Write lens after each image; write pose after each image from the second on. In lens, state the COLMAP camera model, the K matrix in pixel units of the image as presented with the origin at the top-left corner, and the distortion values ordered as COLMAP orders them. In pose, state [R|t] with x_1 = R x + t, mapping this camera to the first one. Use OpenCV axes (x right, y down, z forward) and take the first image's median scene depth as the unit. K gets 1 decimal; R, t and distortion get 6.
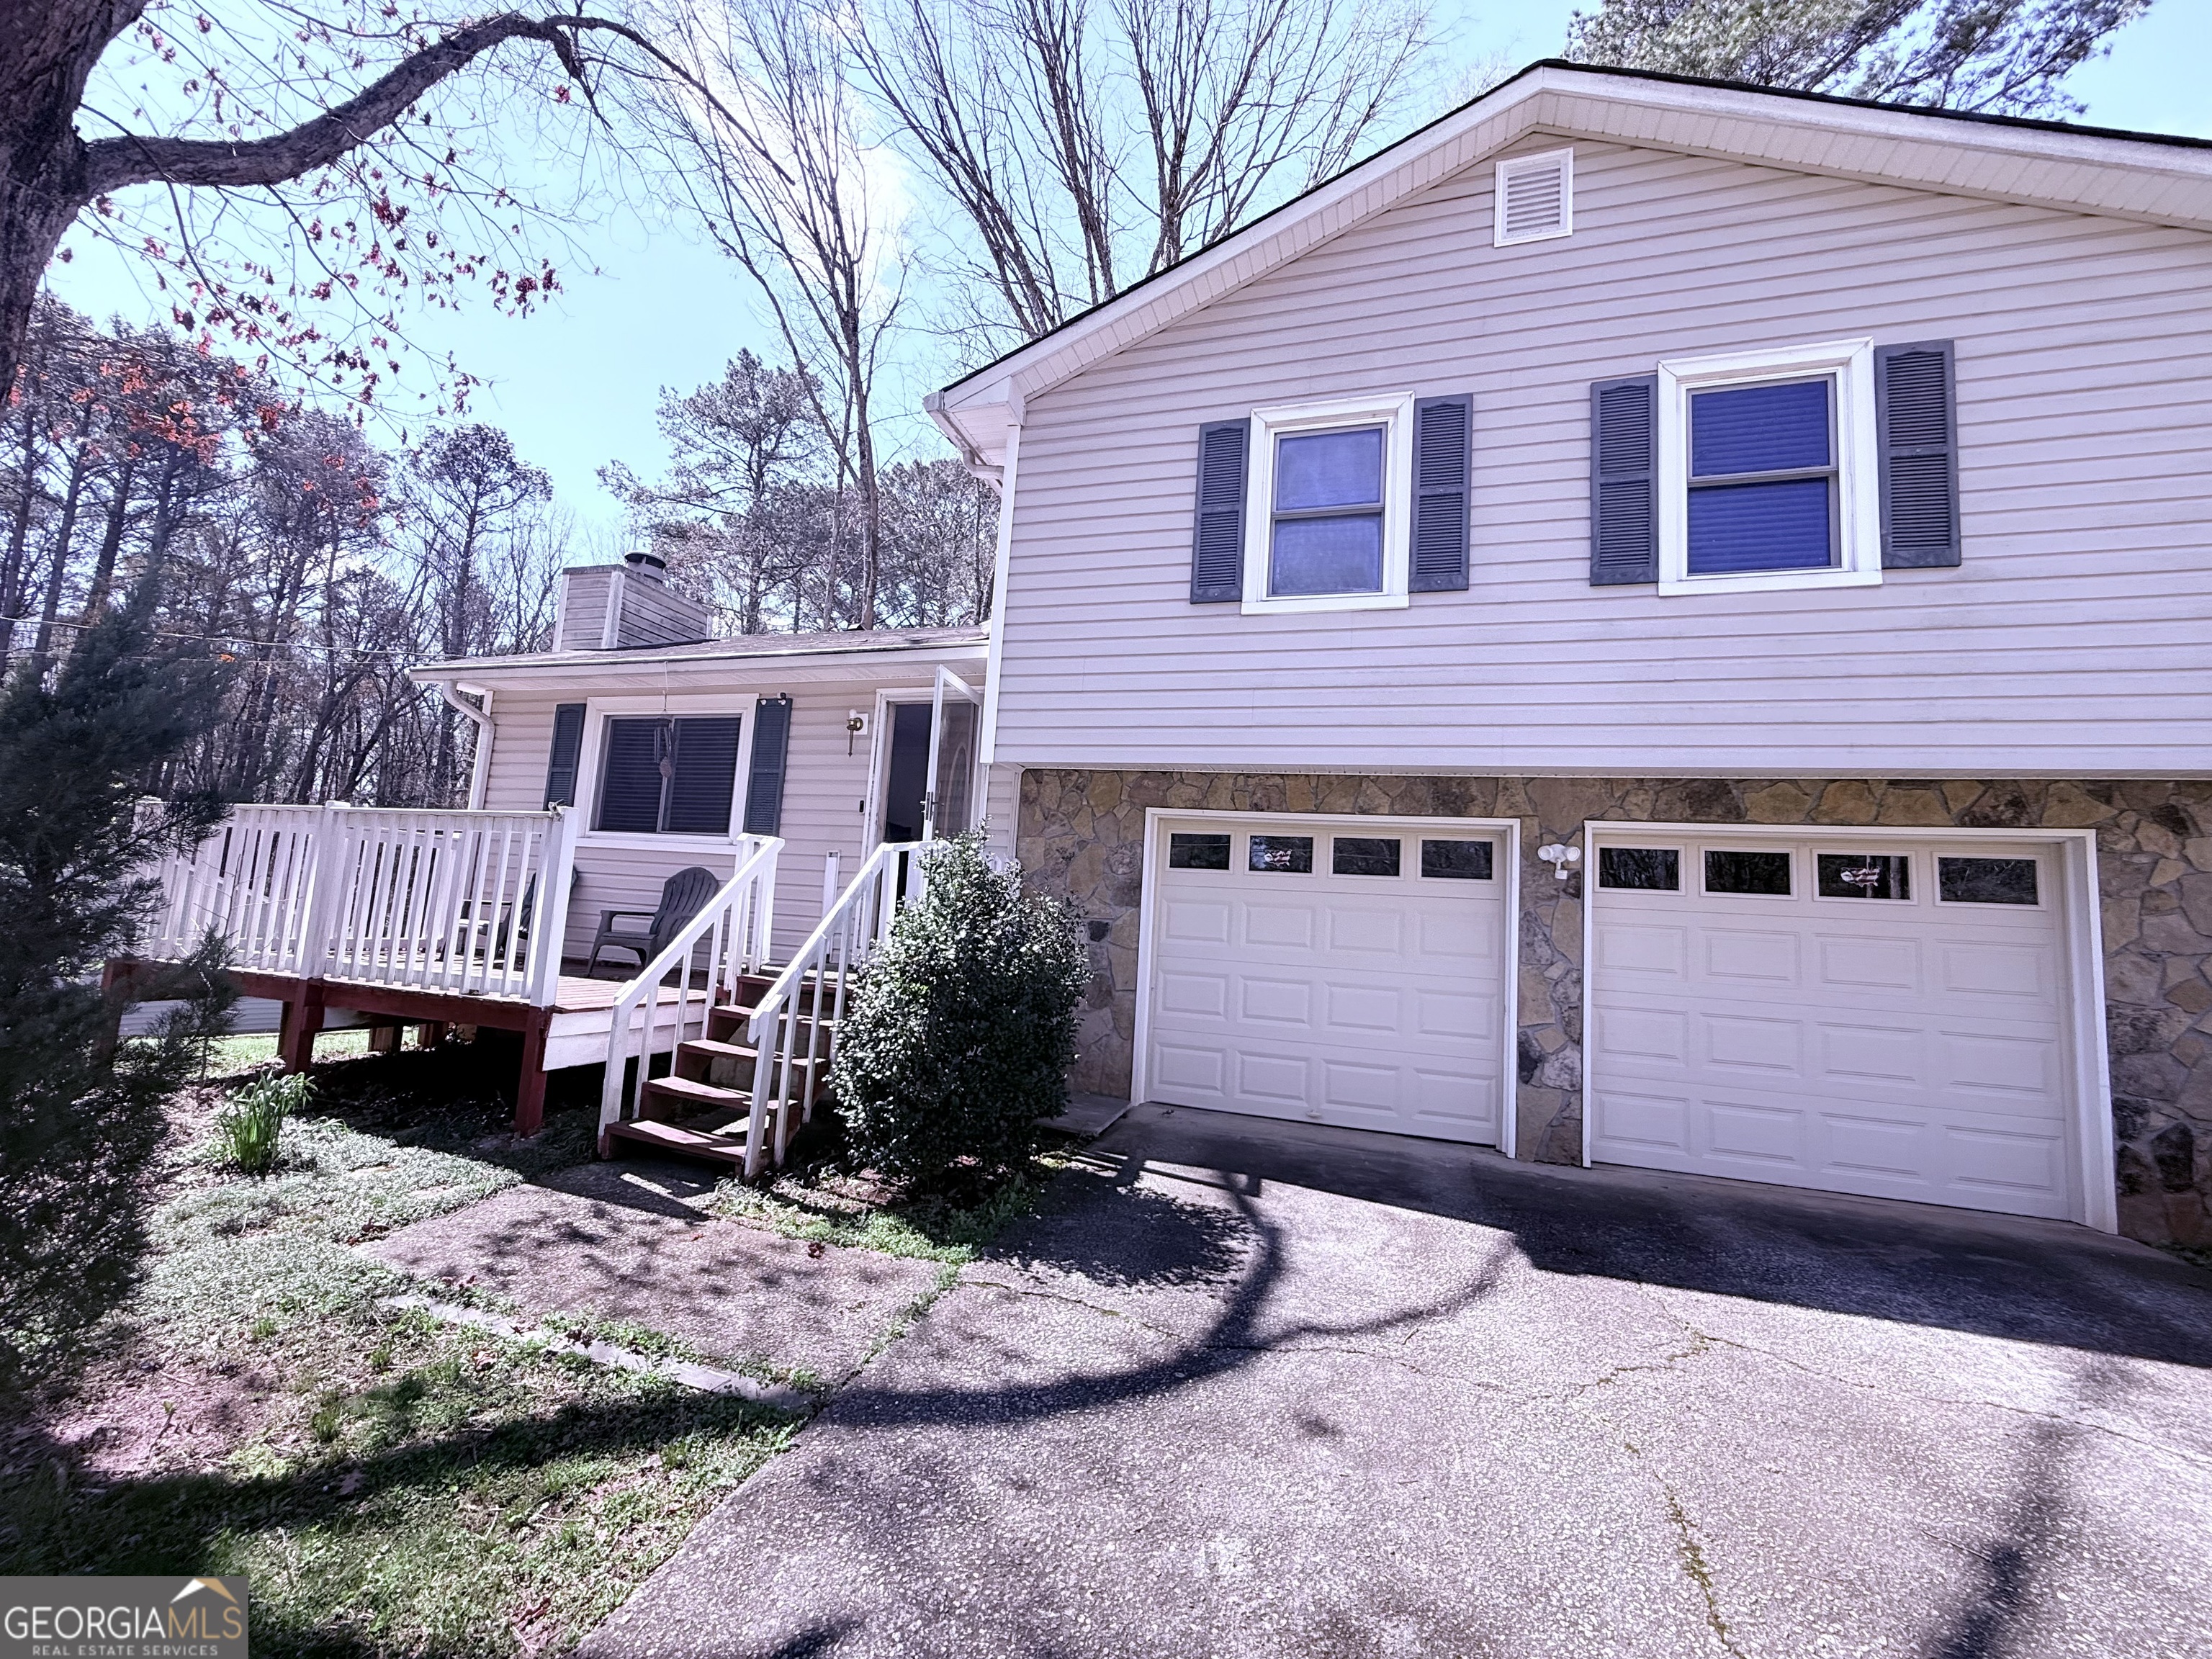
lens RADIAL K [[888.7, 0, 1103.6], [0, 888.7, 822.0], [0, 0, 1]] dist [-0.000222, 0.000094]
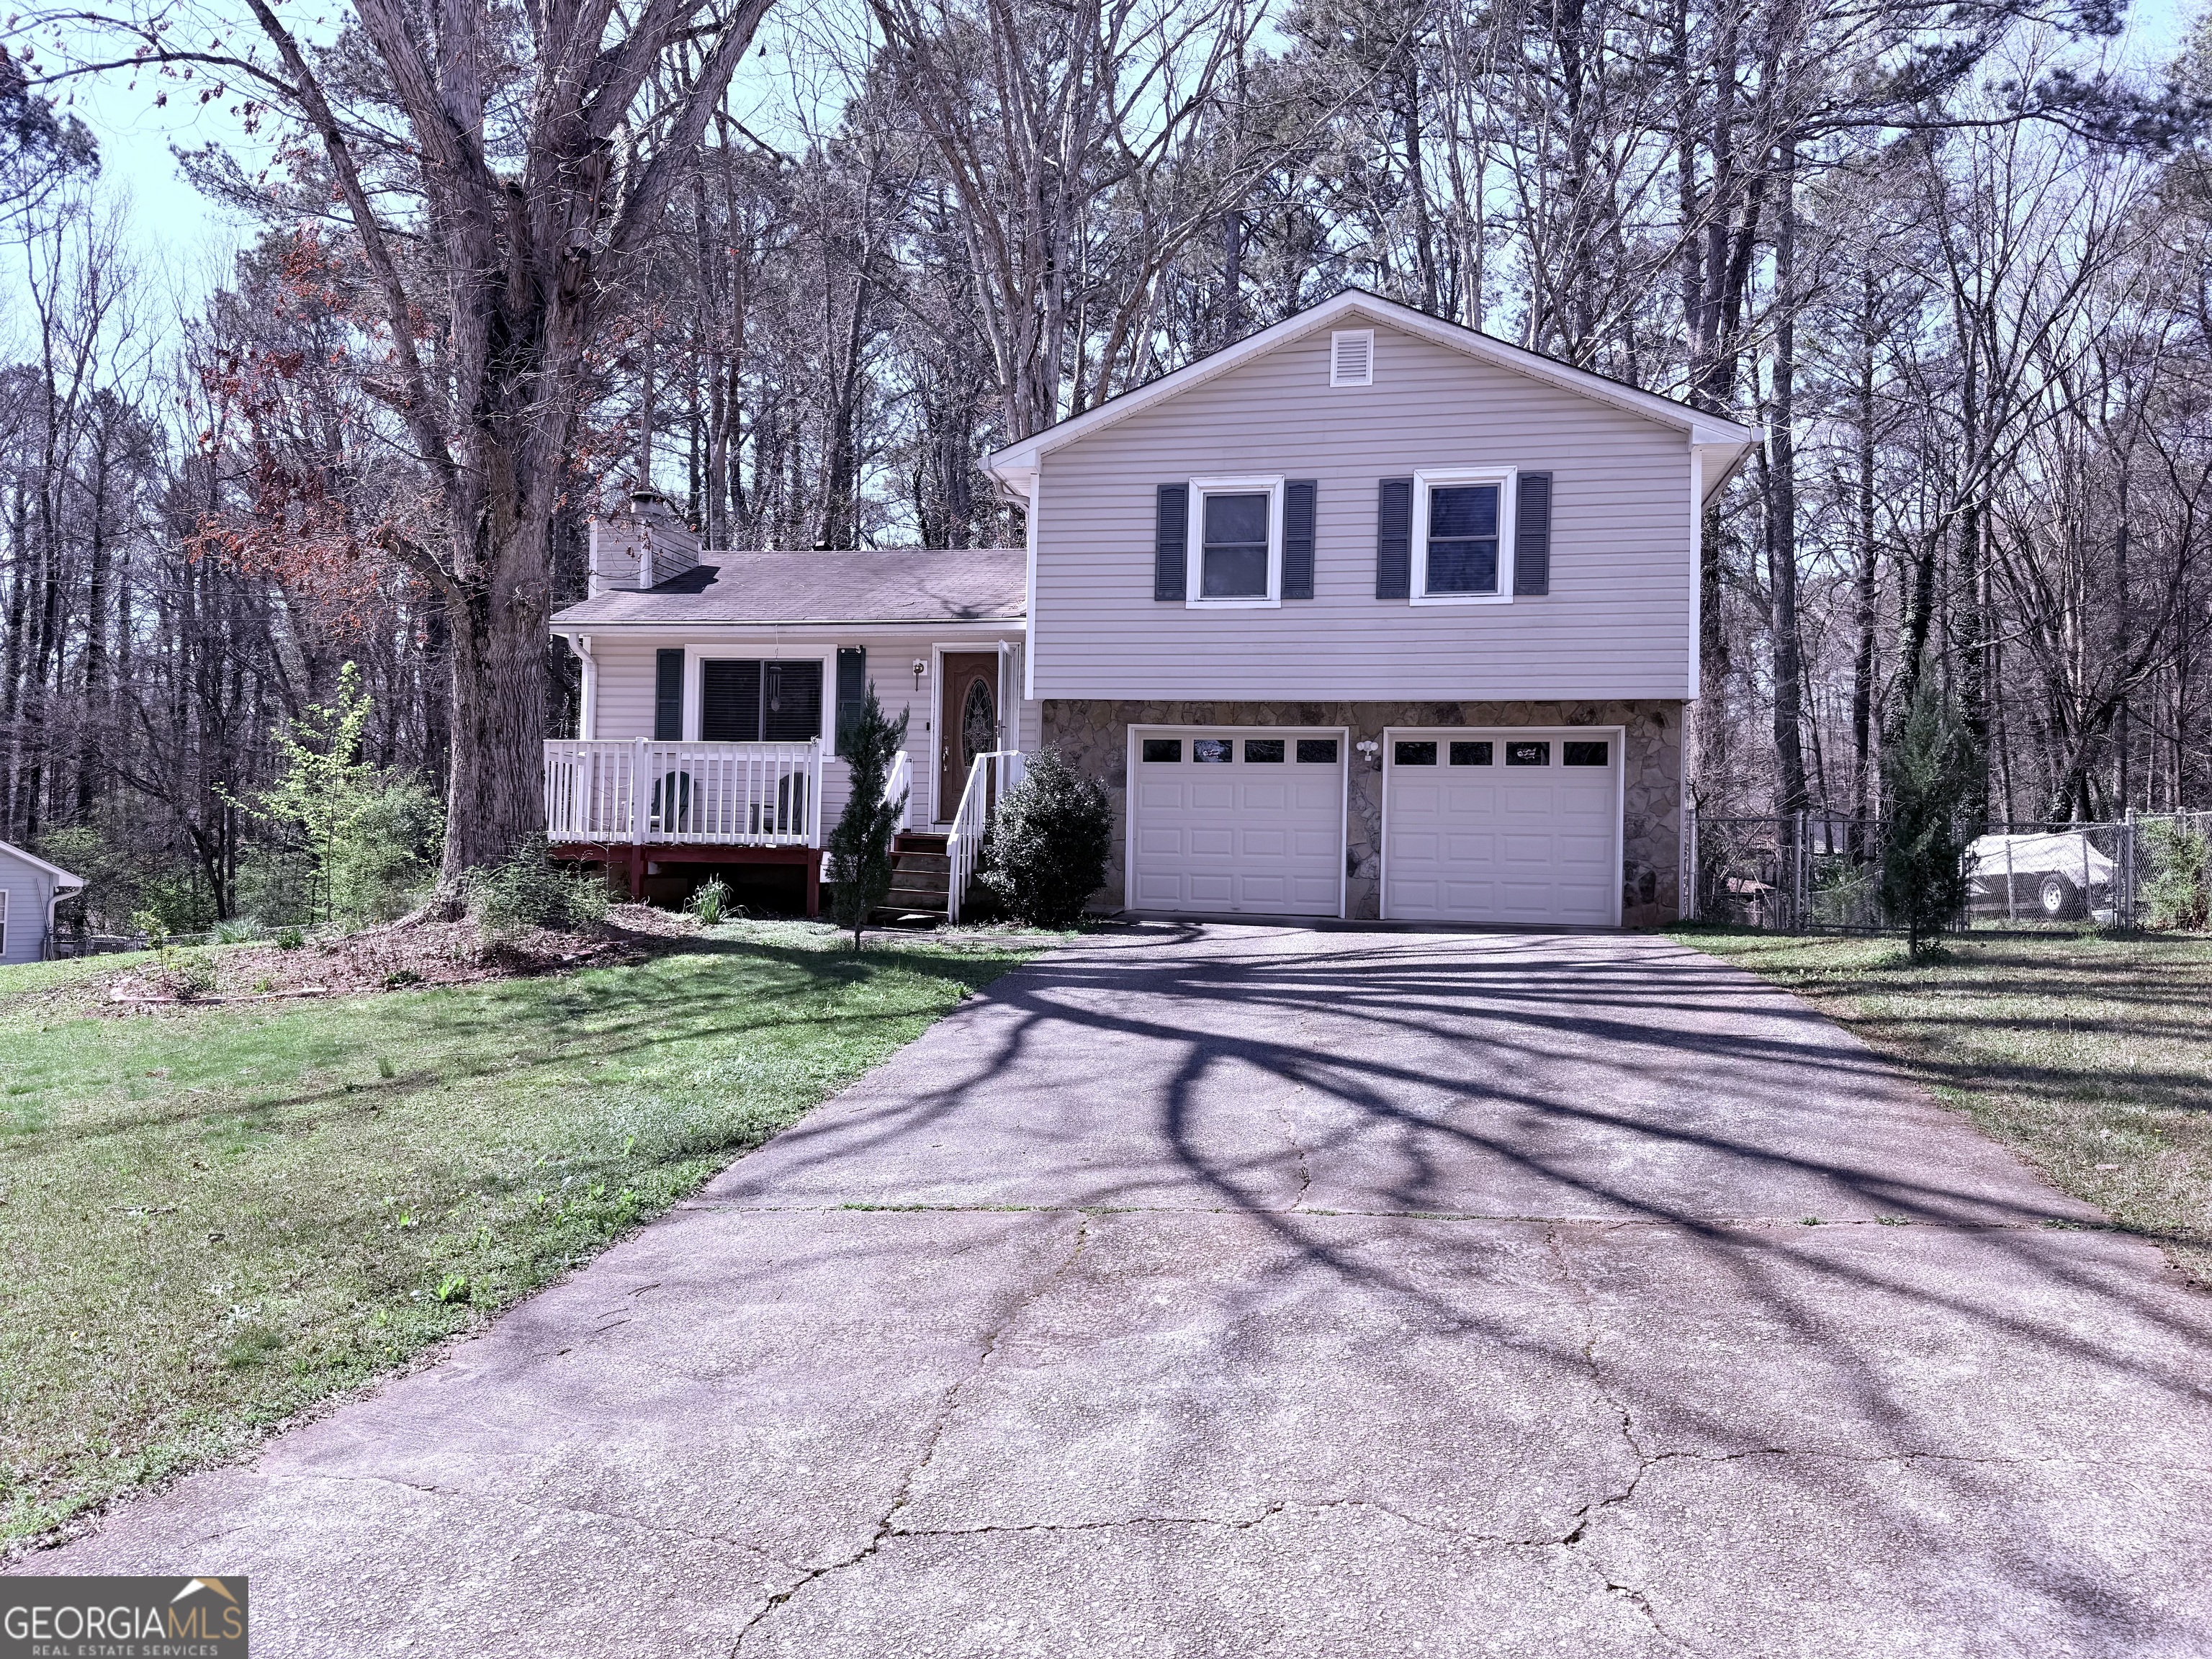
lens RADIAL K [[1548.6, 0, 1097.8], [0, 1548.6, 842.0], [0, 0, 1]] dist [0.106937, 0.001488]
pose [[0.994931, -0.038969, 0.092702, -0.306196], [0.028982, 0.993865, 0.106732, -0.118170], [-0.096292, -0.103504, 0.989957, -1.979626]]
